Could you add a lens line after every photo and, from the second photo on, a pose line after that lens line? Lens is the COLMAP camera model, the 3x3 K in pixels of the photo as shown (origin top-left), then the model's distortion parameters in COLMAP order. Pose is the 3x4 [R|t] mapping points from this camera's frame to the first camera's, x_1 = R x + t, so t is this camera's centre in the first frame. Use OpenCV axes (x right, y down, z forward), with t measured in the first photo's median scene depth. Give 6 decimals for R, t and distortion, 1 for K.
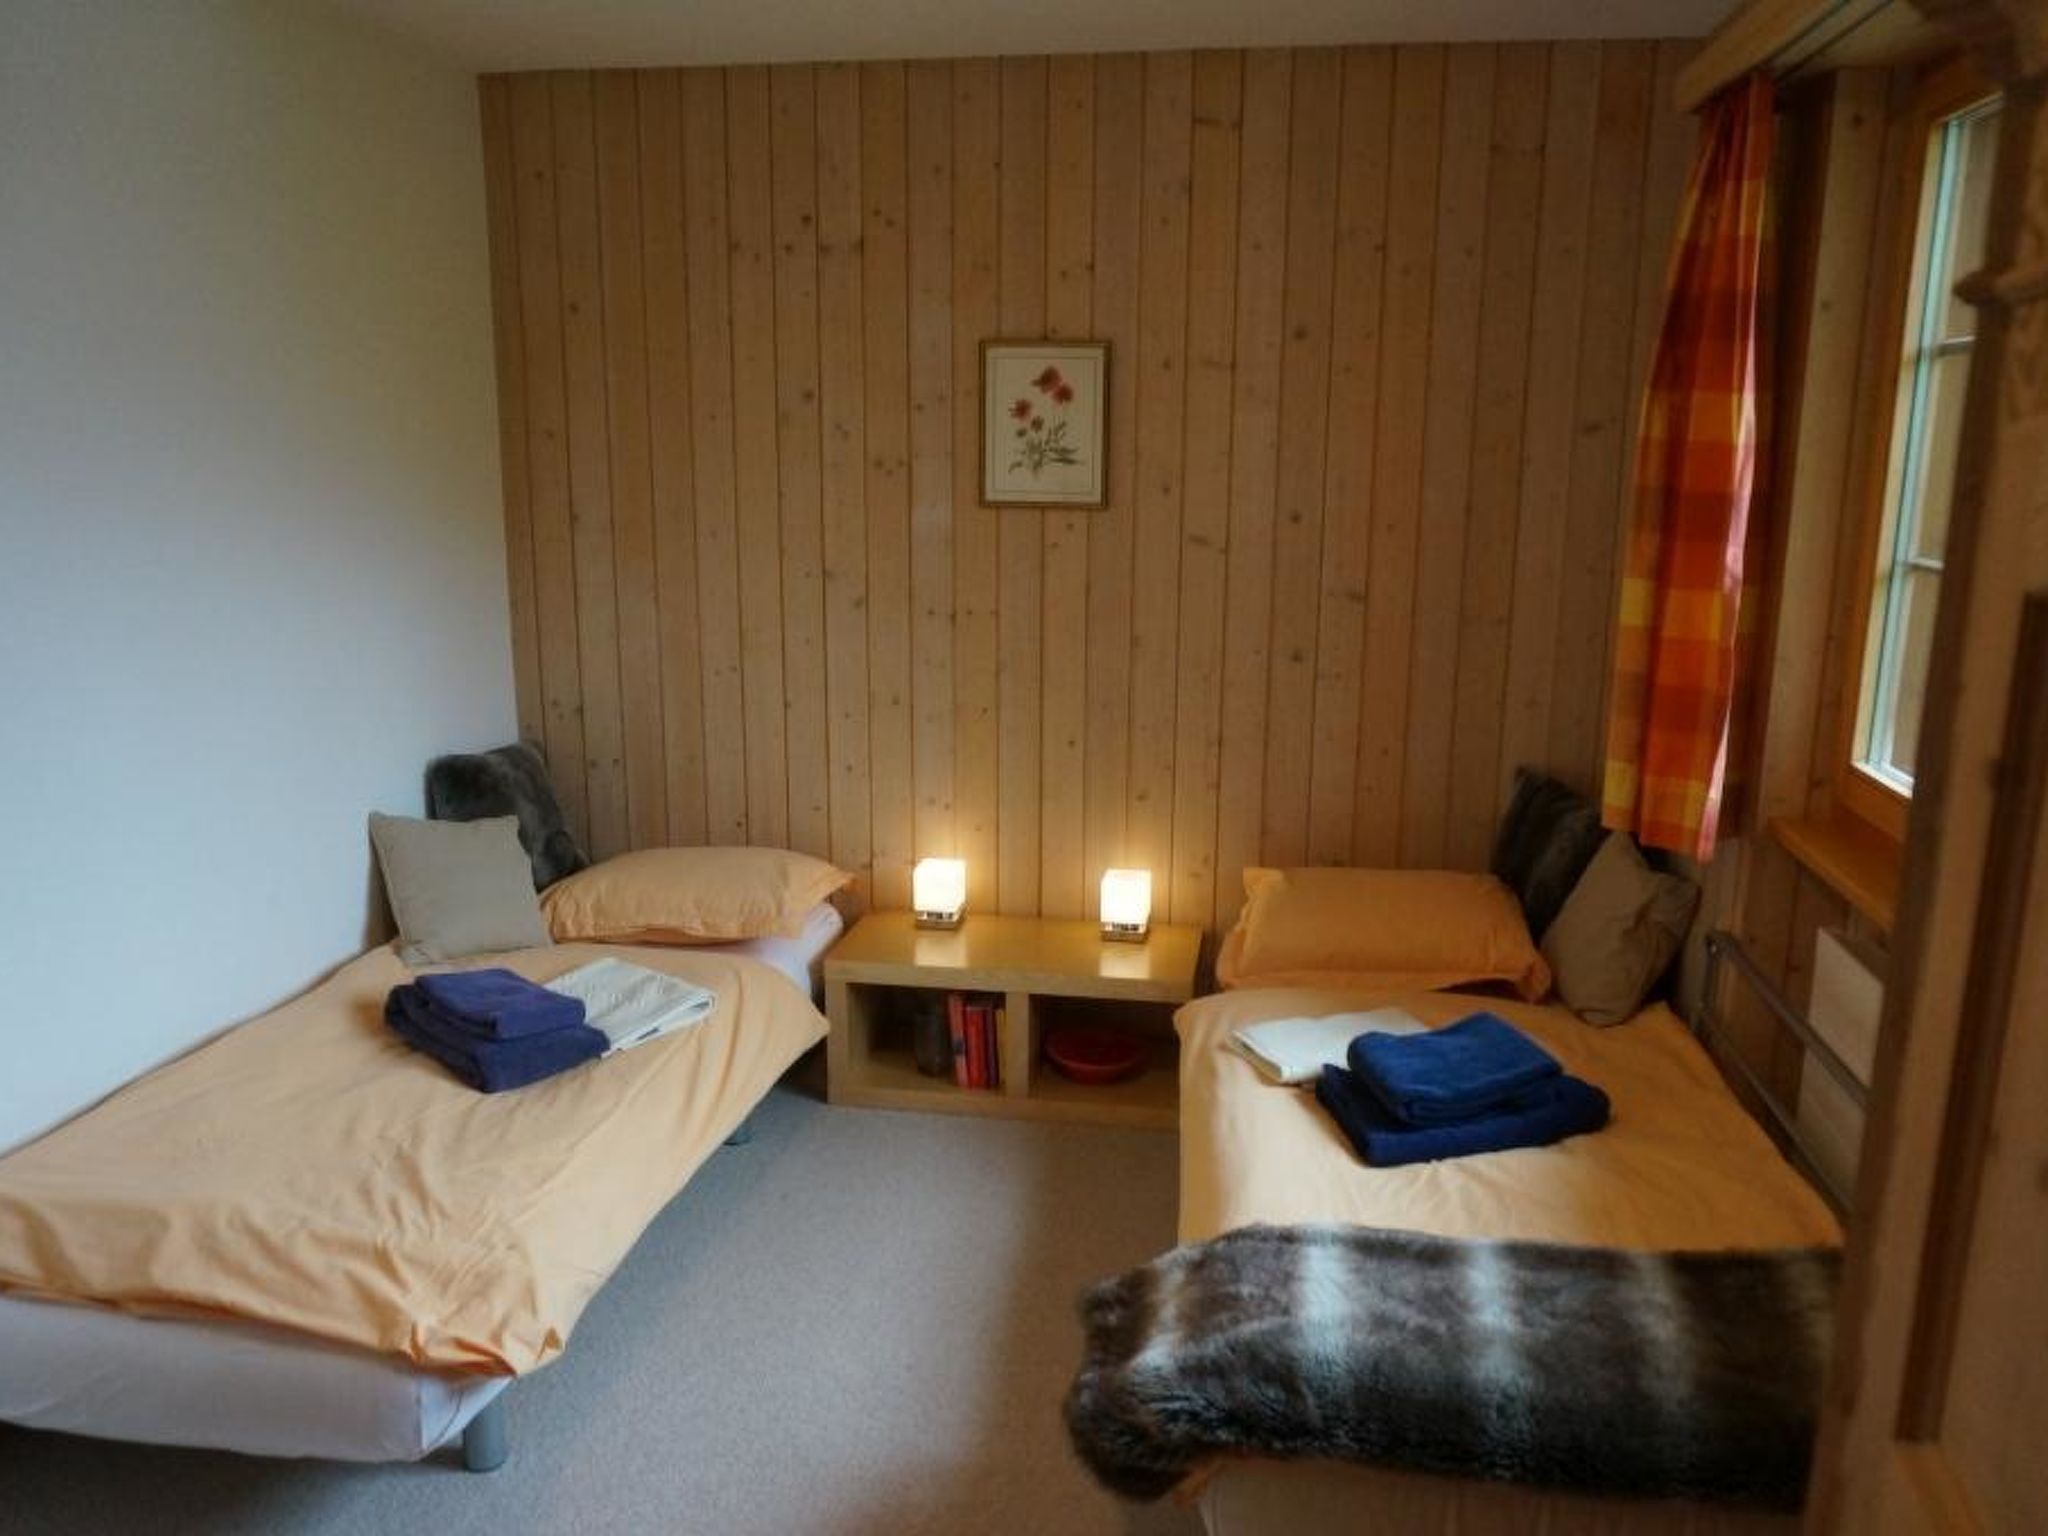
lens RADIAL K [[1522.4, 0, 1024.0], [0, 1522.4, 768.0], [0, 0, 1]] dist [-0.029529, -0.004449]
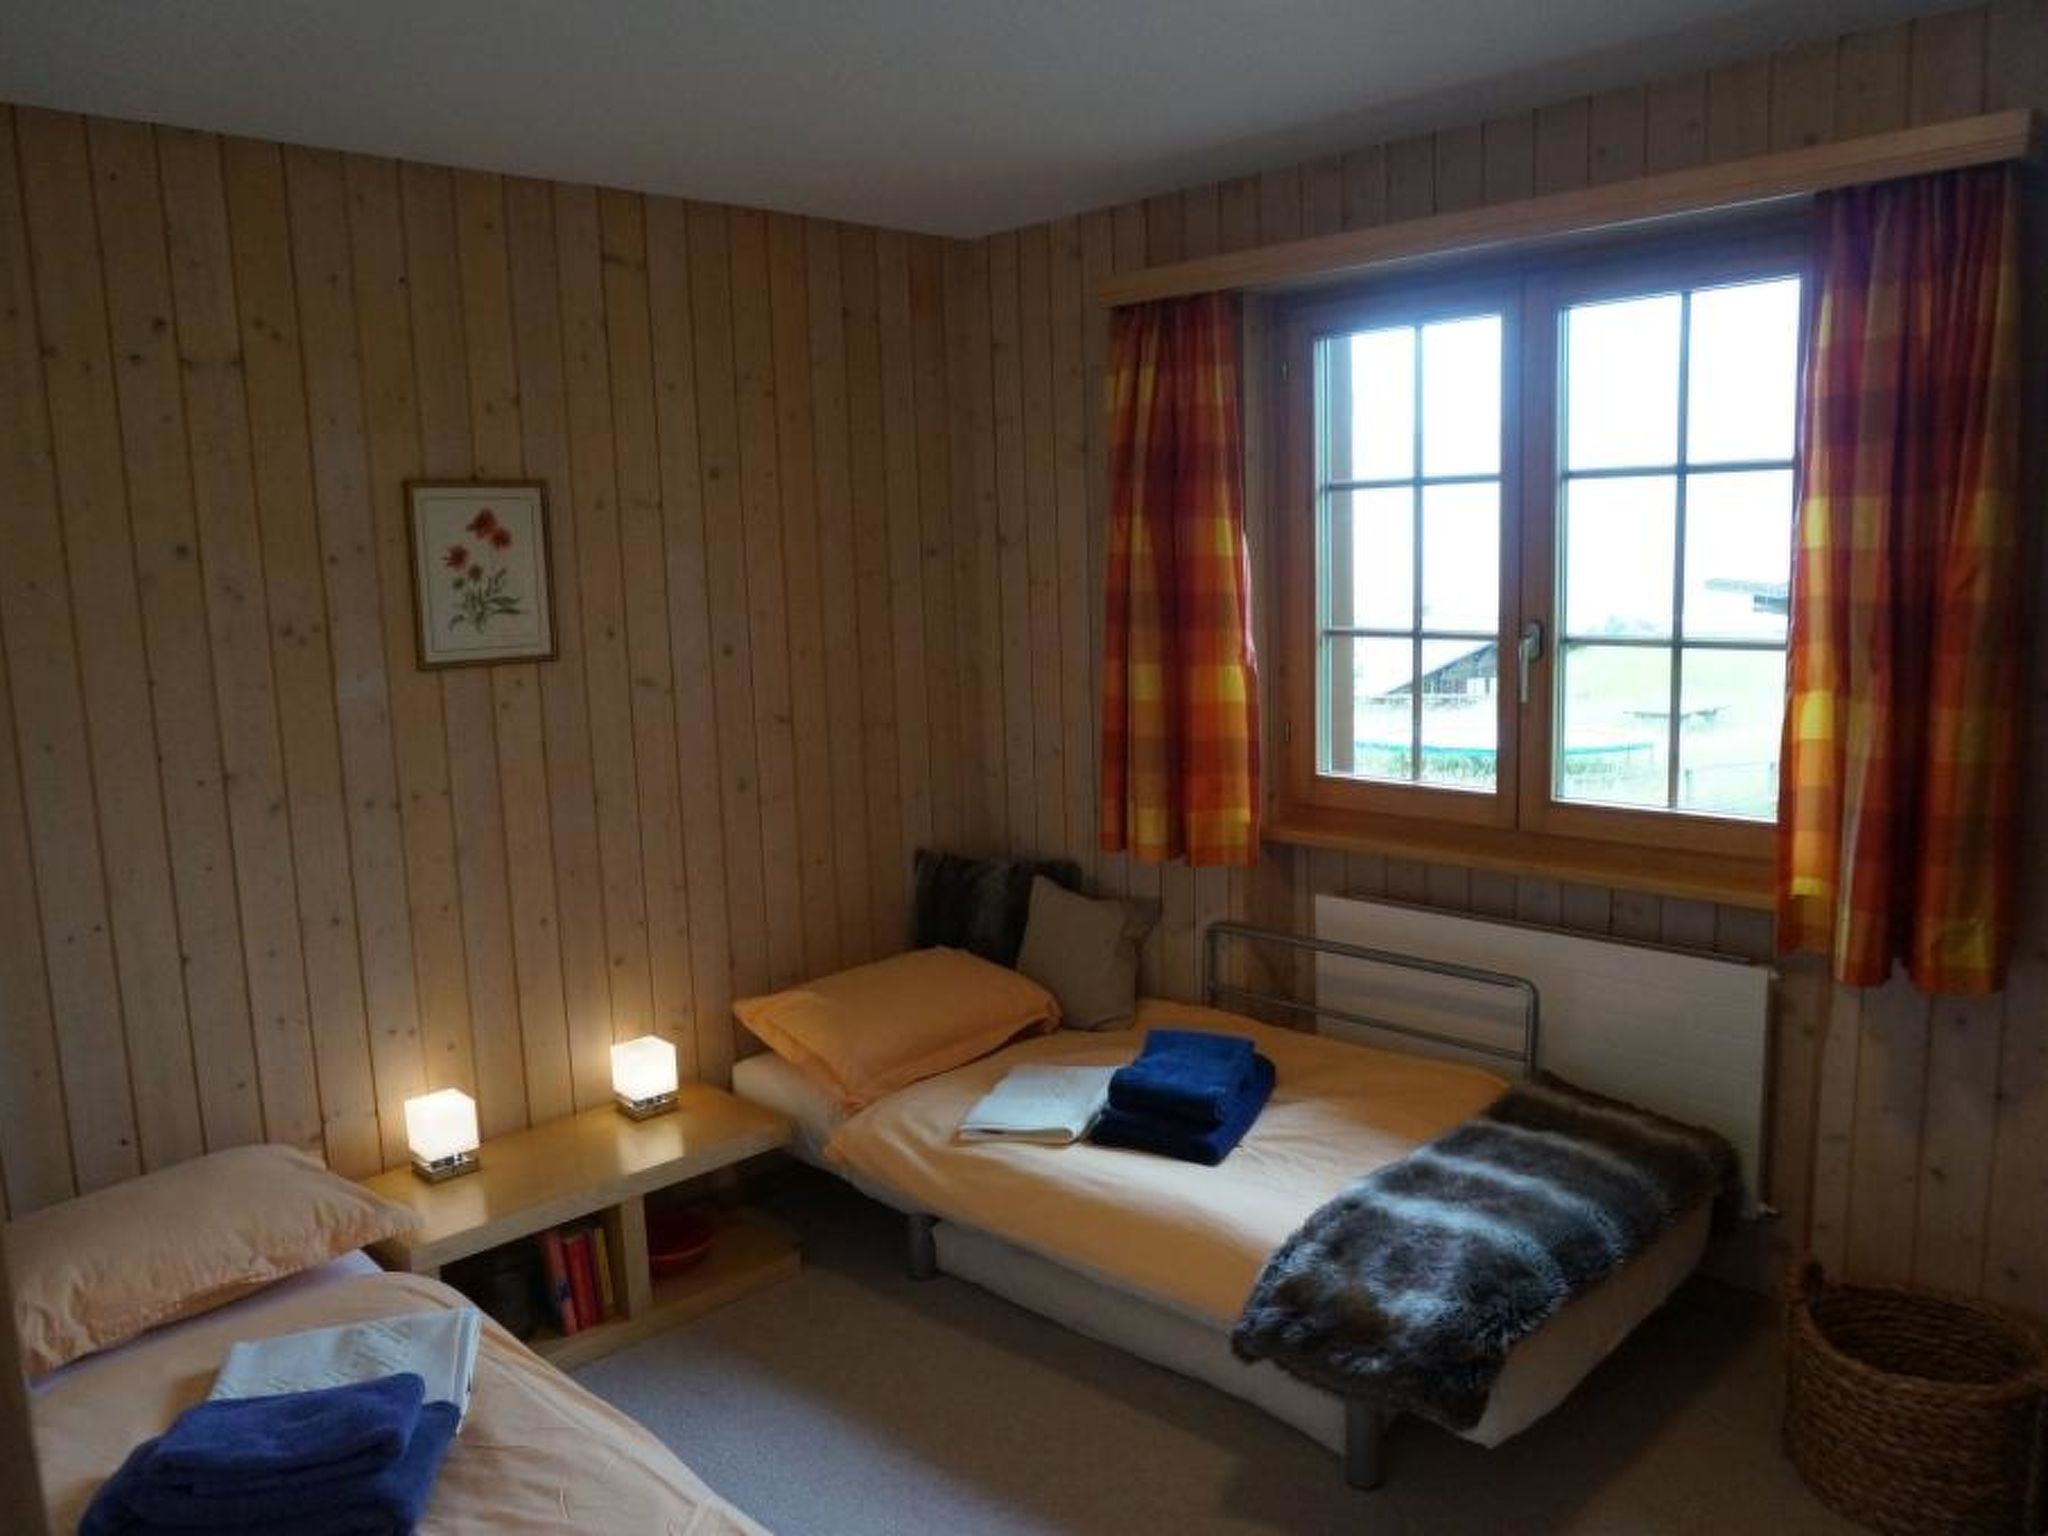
lens RADIAL K [[1540.4, 0, 1024.0], [0, 1540.4, 768.0], [0, 0, 1]] dist [-0.047944, 0.069138]
pose [[0.601452, -0.144782, 0.785680, -0.519000], [0.211346, 0.977240, 0.018294, -0.064417], [-0.770447, 0.155047, 0.618363, 0.221032]]
